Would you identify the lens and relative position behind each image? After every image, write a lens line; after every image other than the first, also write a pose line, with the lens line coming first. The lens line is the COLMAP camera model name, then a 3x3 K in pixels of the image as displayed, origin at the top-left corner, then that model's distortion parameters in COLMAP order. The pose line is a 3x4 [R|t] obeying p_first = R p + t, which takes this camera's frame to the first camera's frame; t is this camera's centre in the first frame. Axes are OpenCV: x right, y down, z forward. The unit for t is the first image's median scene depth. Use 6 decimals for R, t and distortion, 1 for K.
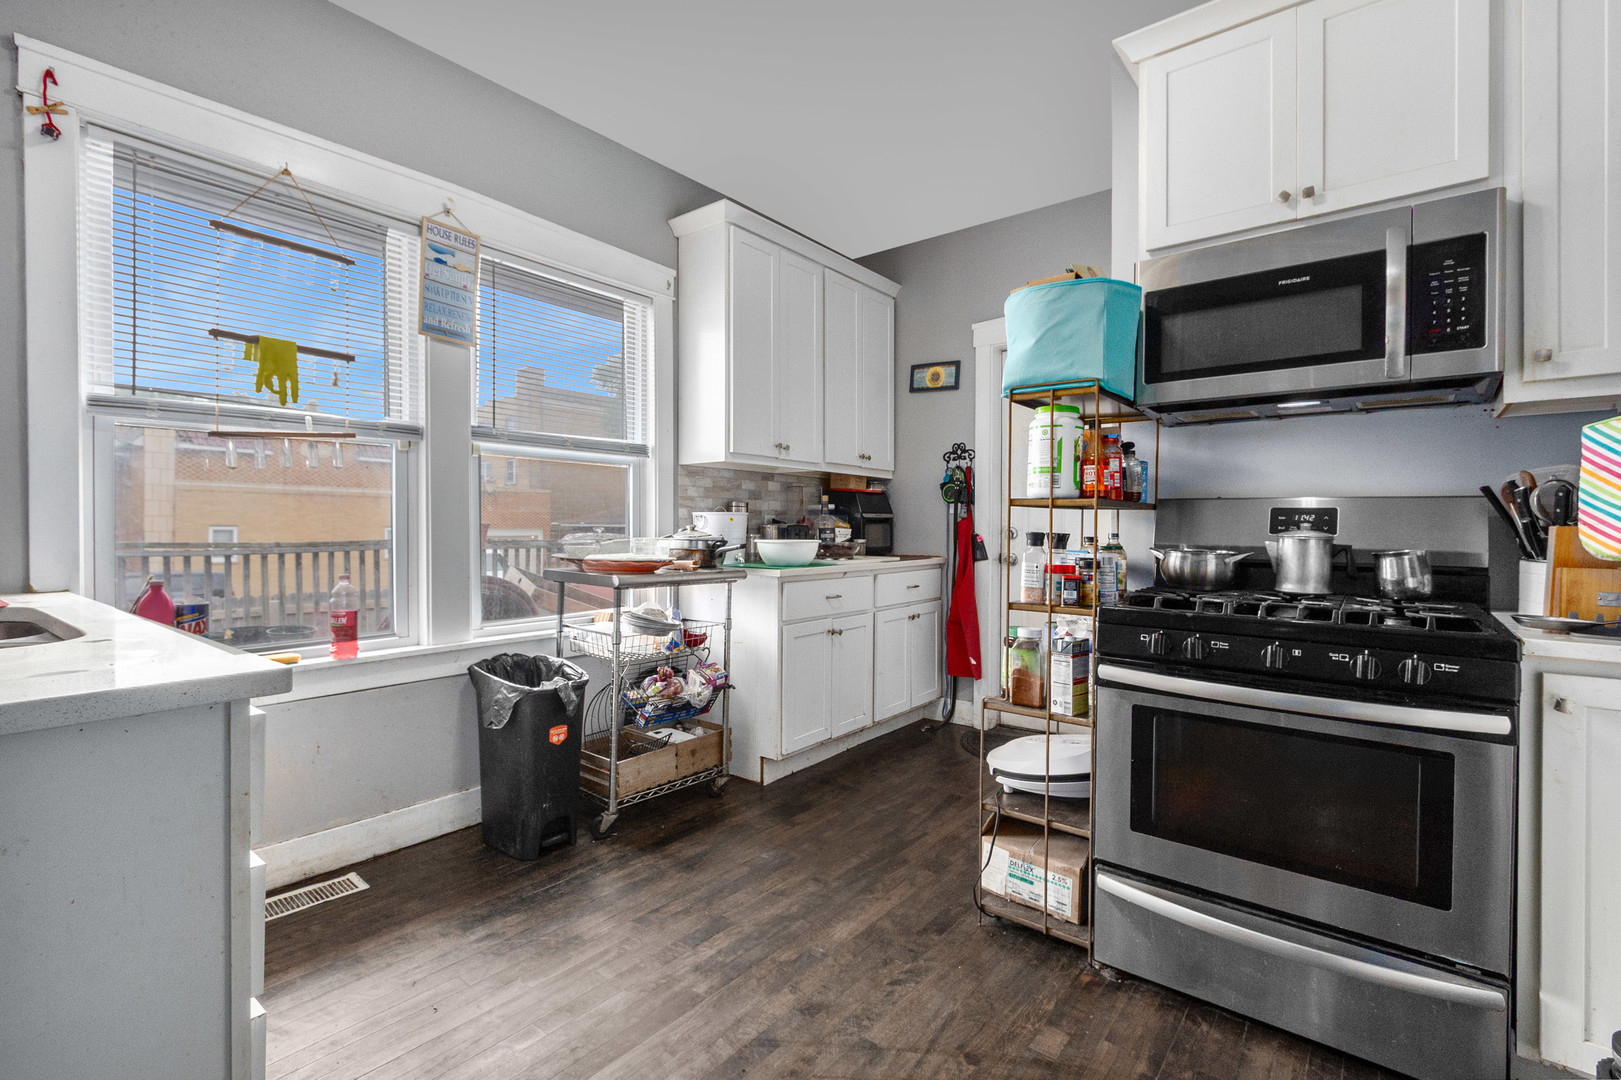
lens RADIAL K [[742.3, 0, 799.0], [0, 742.3, 539.6], [0, 0, 1]] dist [0.001501, -0.001740]
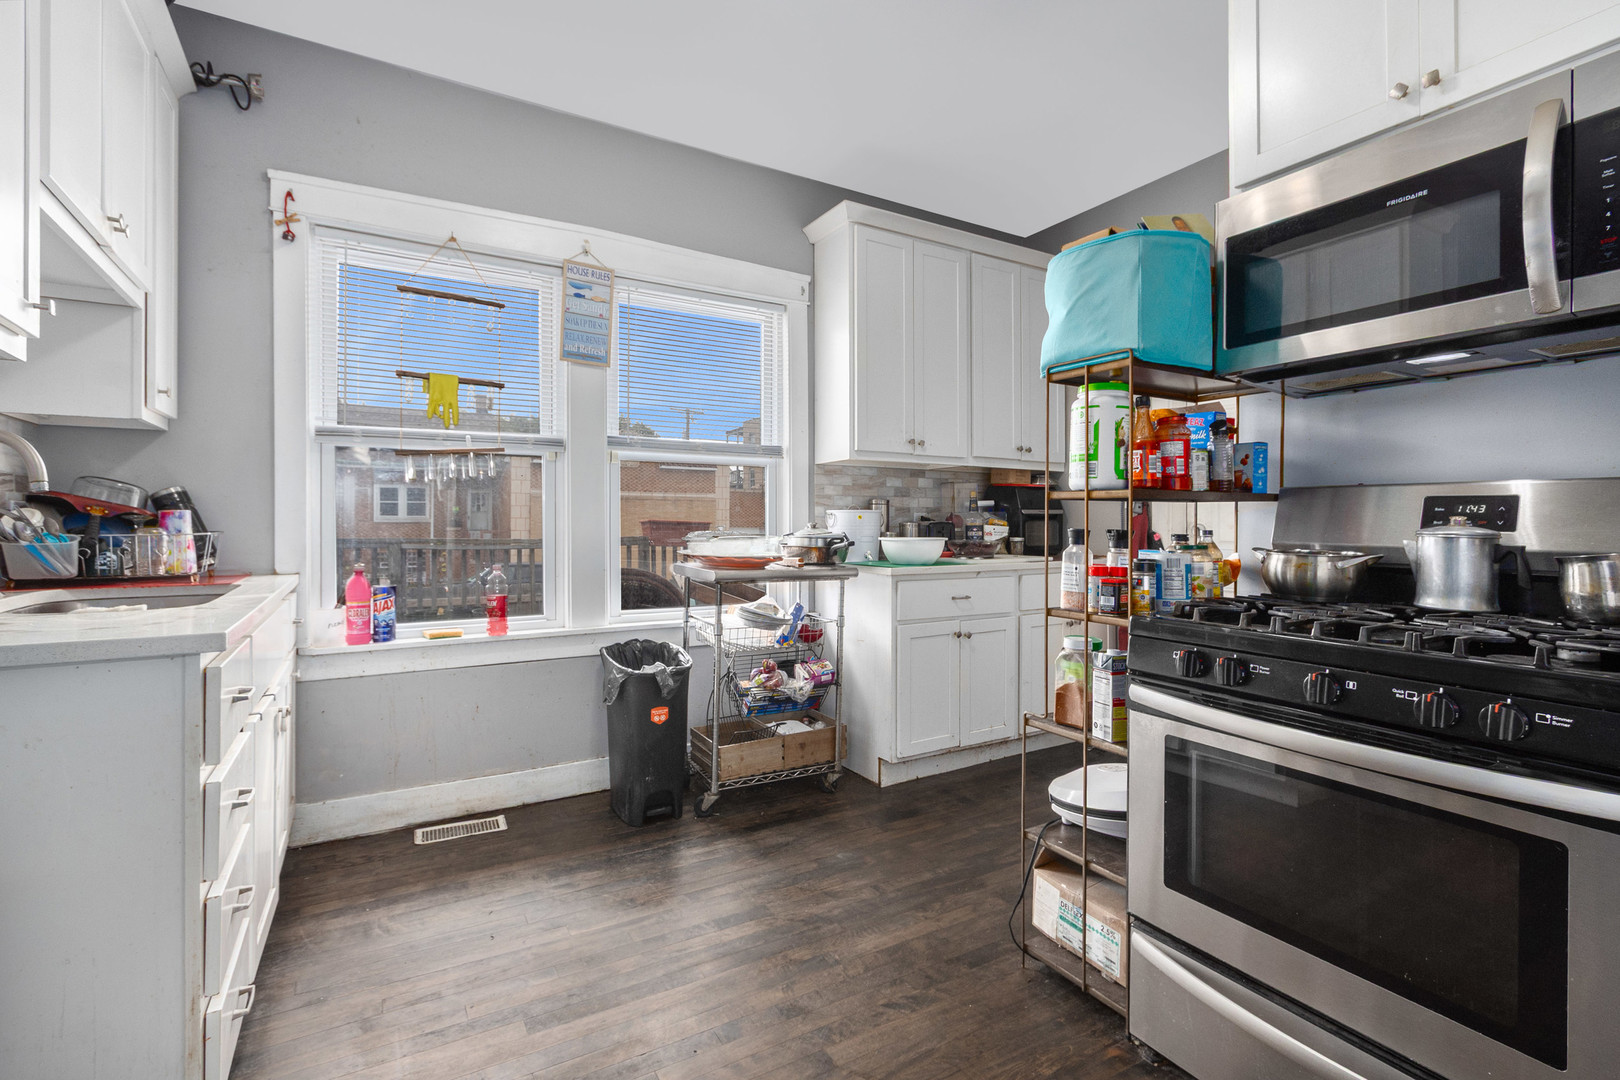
lens RADIAL K [[741.8, 0, 798.2], [0, 741.8, 530.2], [0, 0, 1]] dist [0.001501, -0.001740]
pose [[0.933815, -0.001056, -0.357755, 0.299580], [-0.002718, 0.999946, -0.010046, 0.001241], [0.357746, 0.010354, 0.933761, 0.057596]]
